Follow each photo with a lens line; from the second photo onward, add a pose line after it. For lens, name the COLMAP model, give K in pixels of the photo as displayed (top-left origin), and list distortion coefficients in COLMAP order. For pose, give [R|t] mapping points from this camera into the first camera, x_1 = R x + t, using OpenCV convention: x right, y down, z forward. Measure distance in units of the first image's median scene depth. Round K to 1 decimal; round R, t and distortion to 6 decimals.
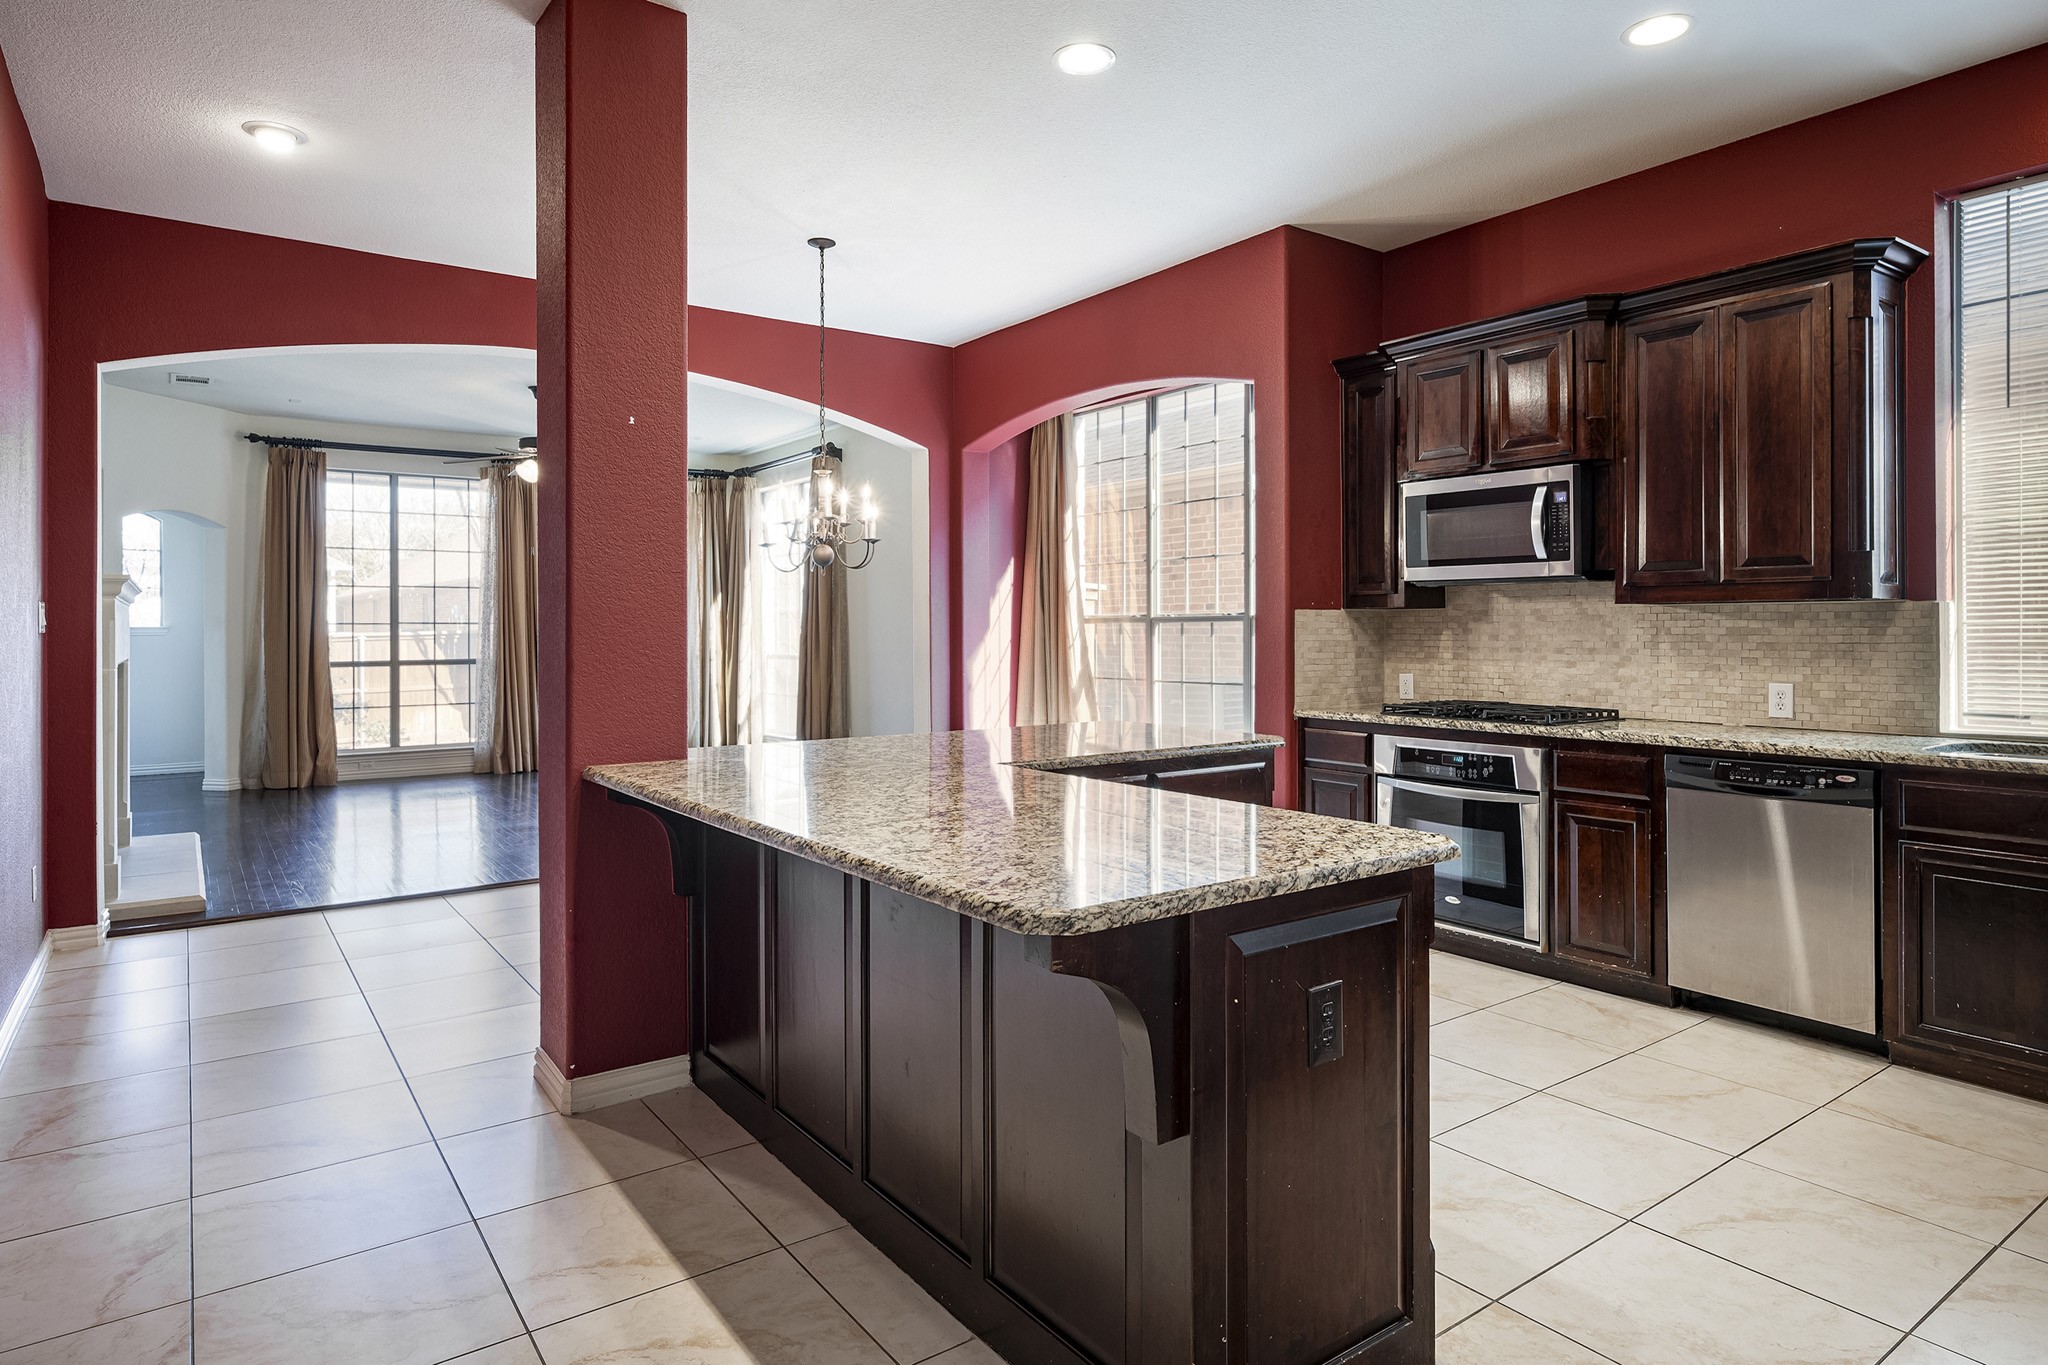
lens RADIAL K [[1174.1, 0, 1015.2], [0, 1174.1, 613.5], [0, 0, 1]] dist [-0.004006, 0.001067]
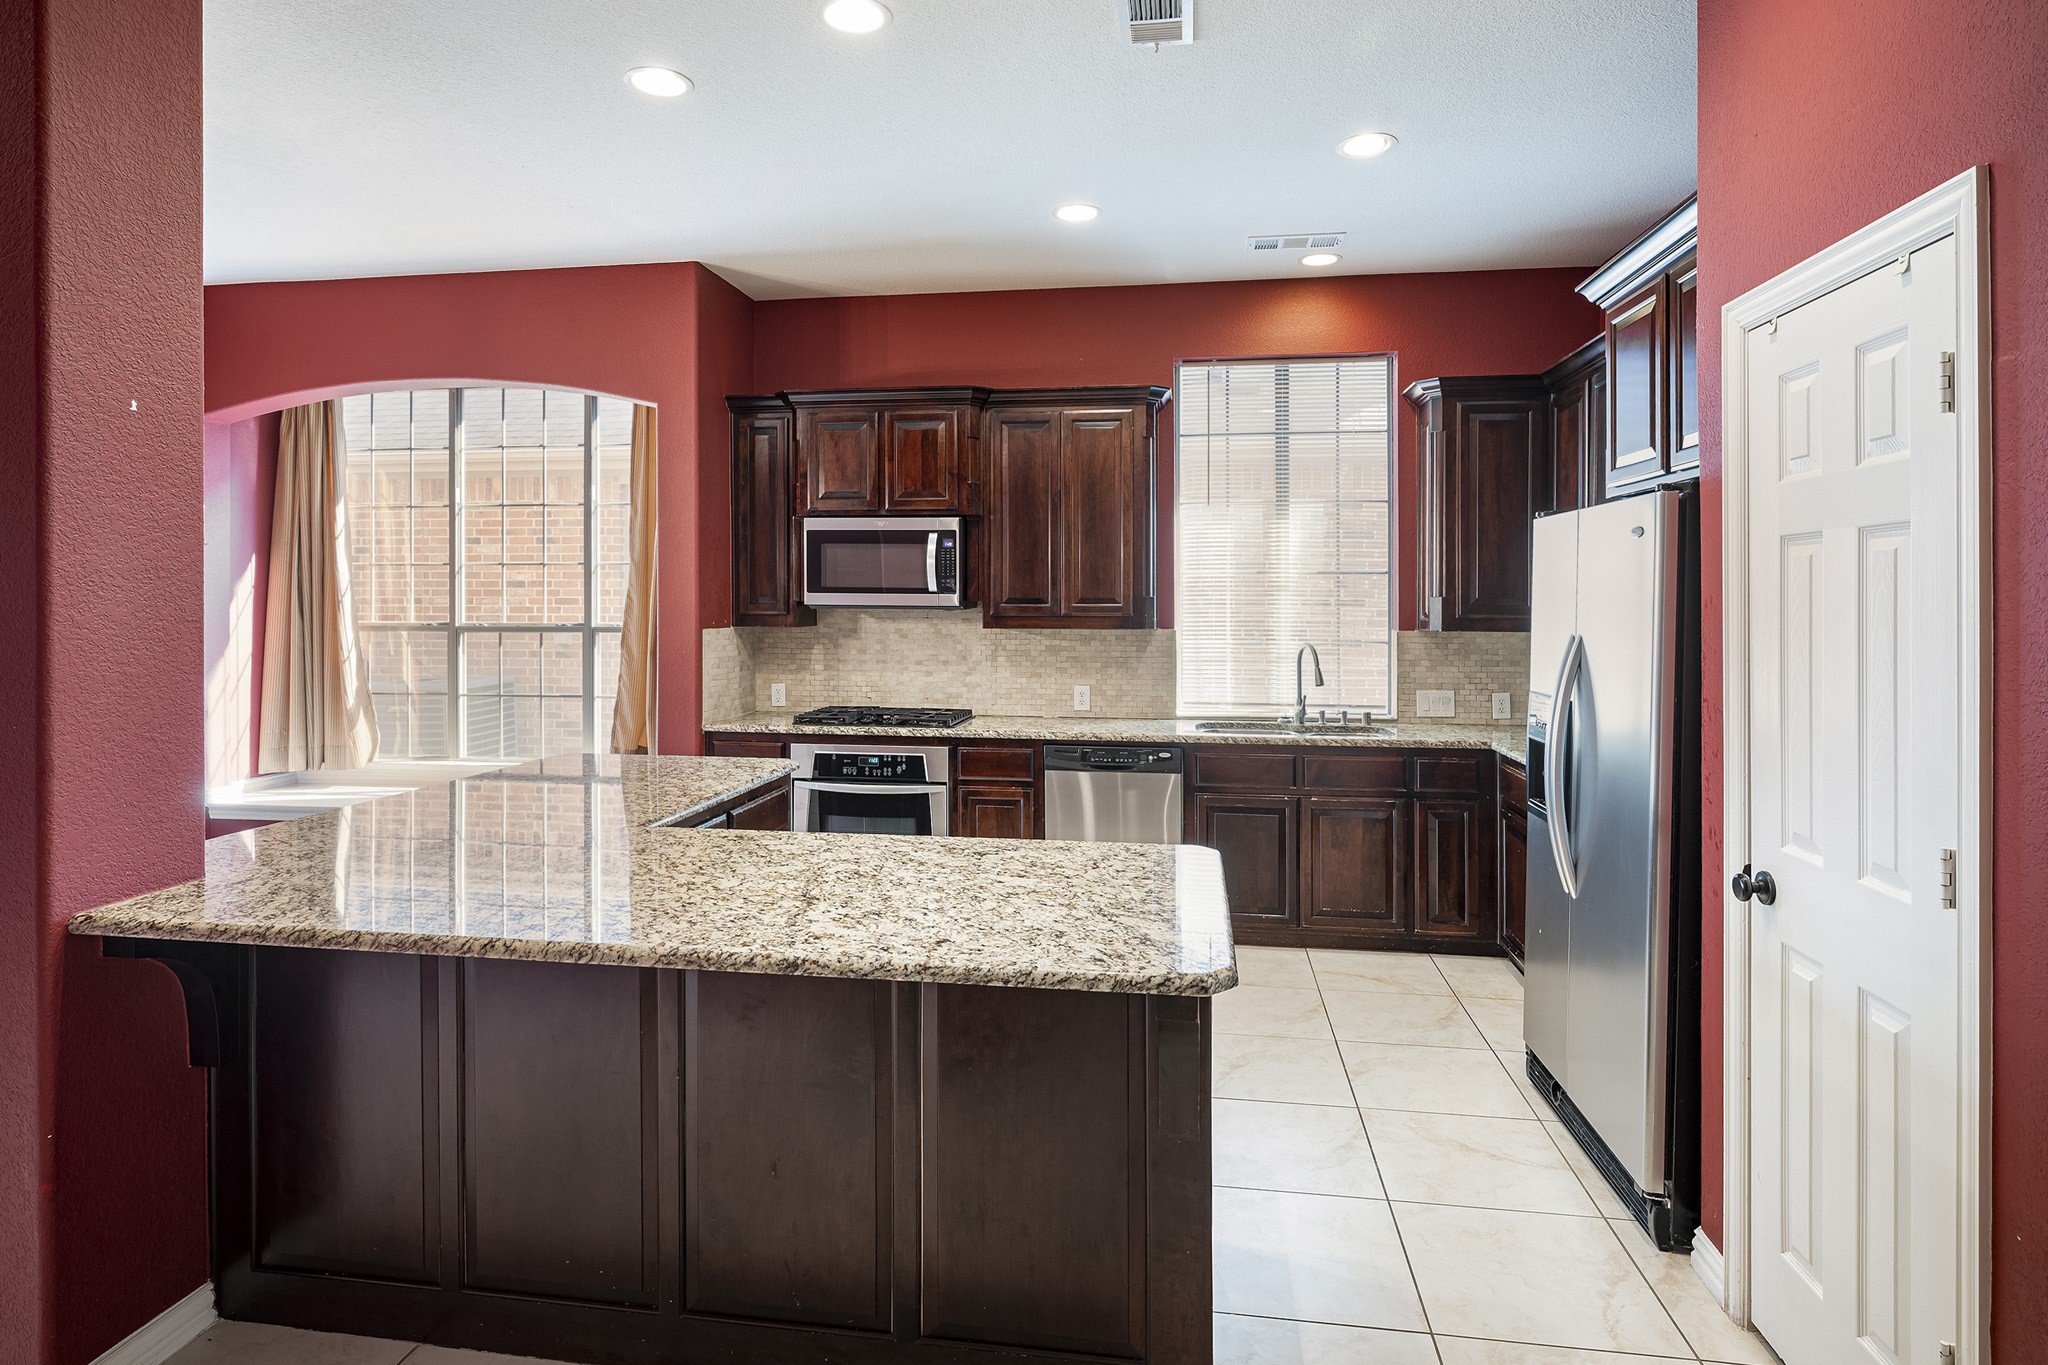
lens RADIAL K [[1105.2, 0, 1012.9], [0, 1105.2, 586.8], [0, 0, 1]] dist [-0.002764, -0.001546]
pose [[0.701330, 0.014653, 0.712686, -0.320276], [-0.013248, 0.999884, -0.007521, -0.043923], [-0.712713, -0.004167, 0.701443, 0.124567]]
